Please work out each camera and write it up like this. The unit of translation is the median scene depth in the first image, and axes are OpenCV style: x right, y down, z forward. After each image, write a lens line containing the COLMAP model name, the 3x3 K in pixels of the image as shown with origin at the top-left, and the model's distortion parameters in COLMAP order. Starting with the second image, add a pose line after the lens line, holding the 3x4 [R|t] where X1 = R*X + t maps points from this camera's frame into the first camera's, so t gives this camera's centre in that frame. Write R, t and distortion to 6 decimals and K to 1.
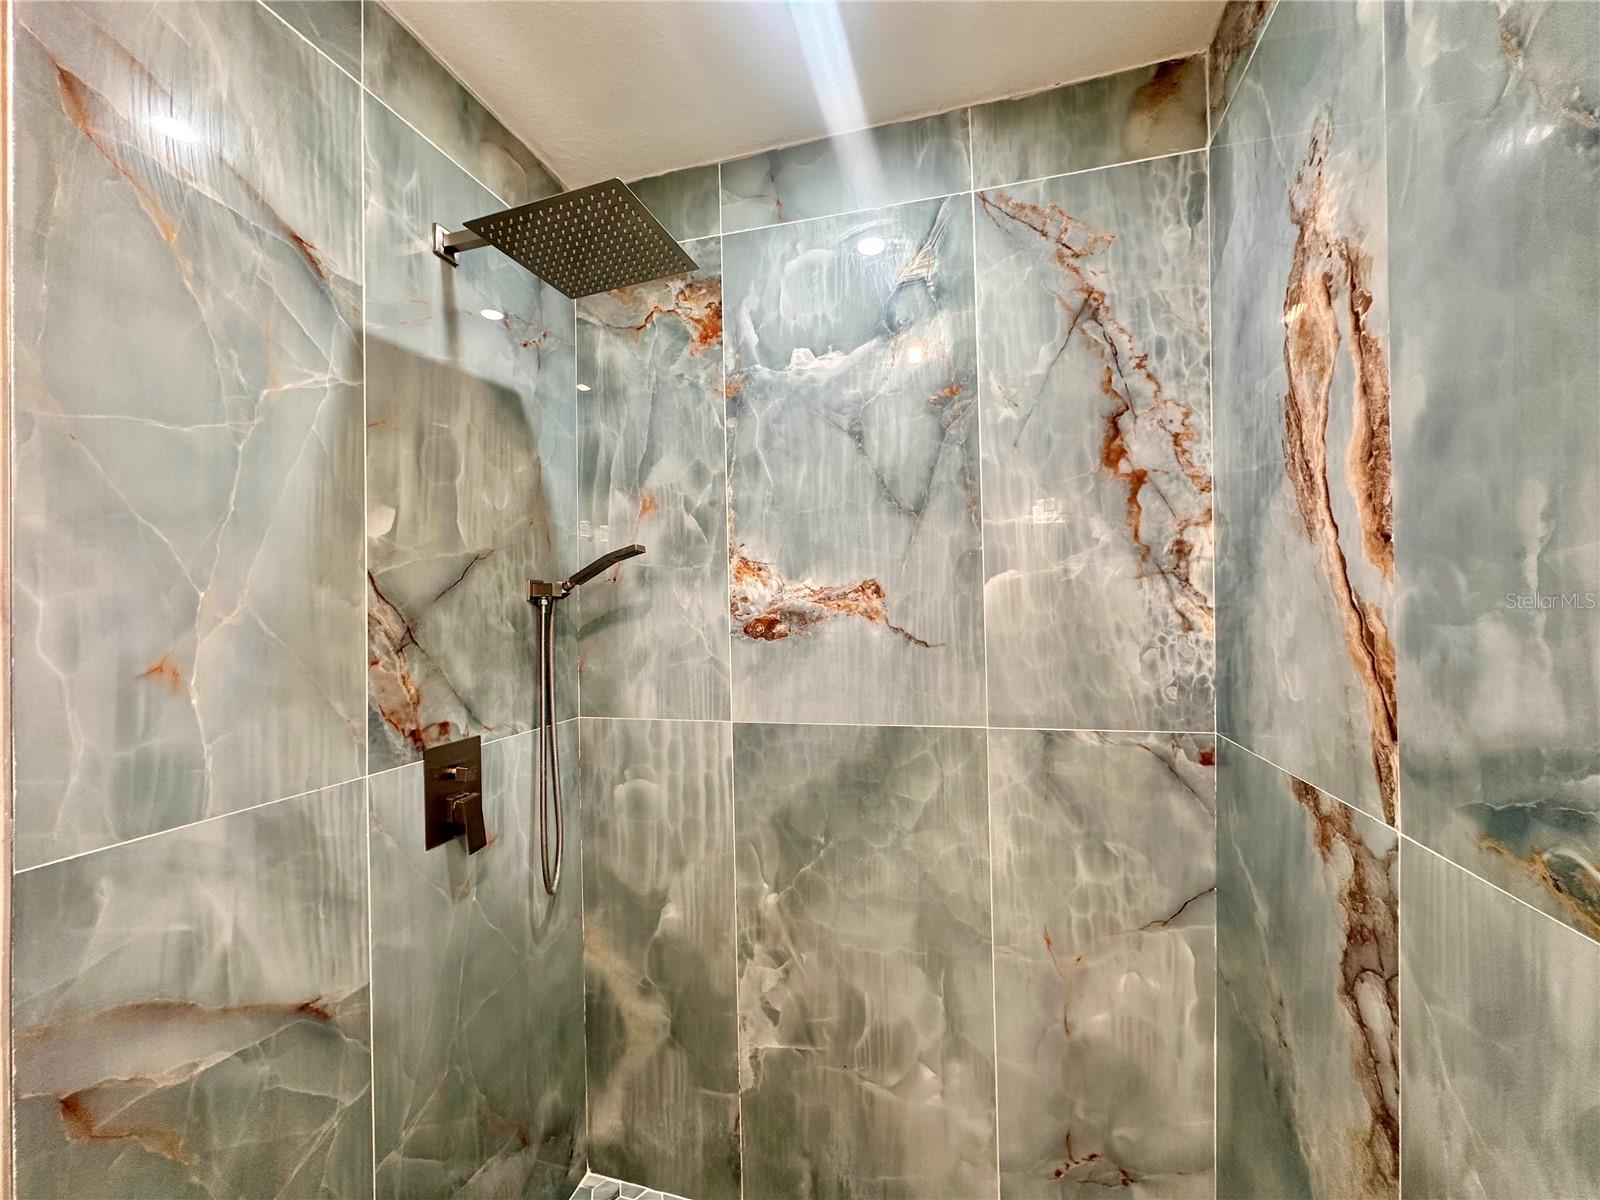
lens RADIAL K [[640.9, 0, 801.1], [0, 640.9, 600.2], [0, 0, 1]] dist [-0.004870, 0.000526]
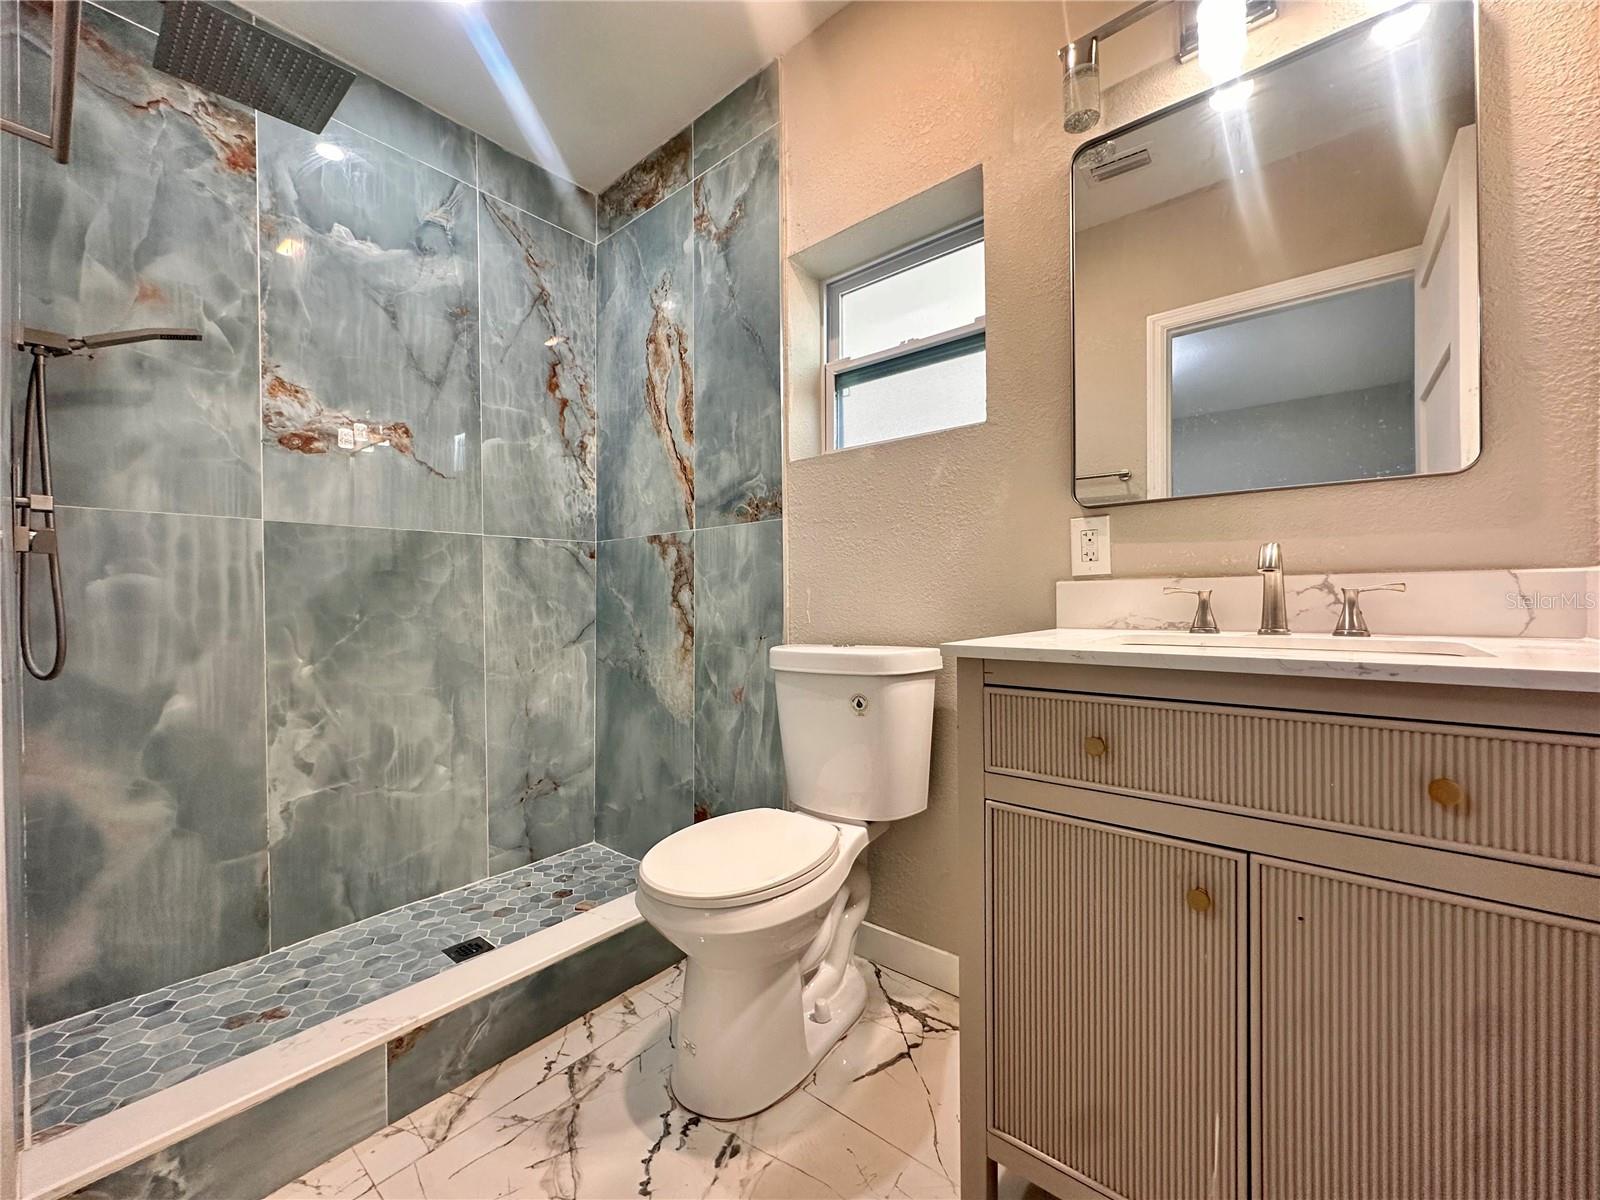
lens RADIAL K [[640.9, 0, 801.1], [0, 640.9, 600.2], [0, 0, 1]] dist [-0.004870, 0.000526]
pose [[0.406722, 0.012145, 0.913471, -0.789053], [-0.007562, 0.999922, -0.009927, 0.353892], [-0.913521, -0.002871, 0.406782, -0.336474]]
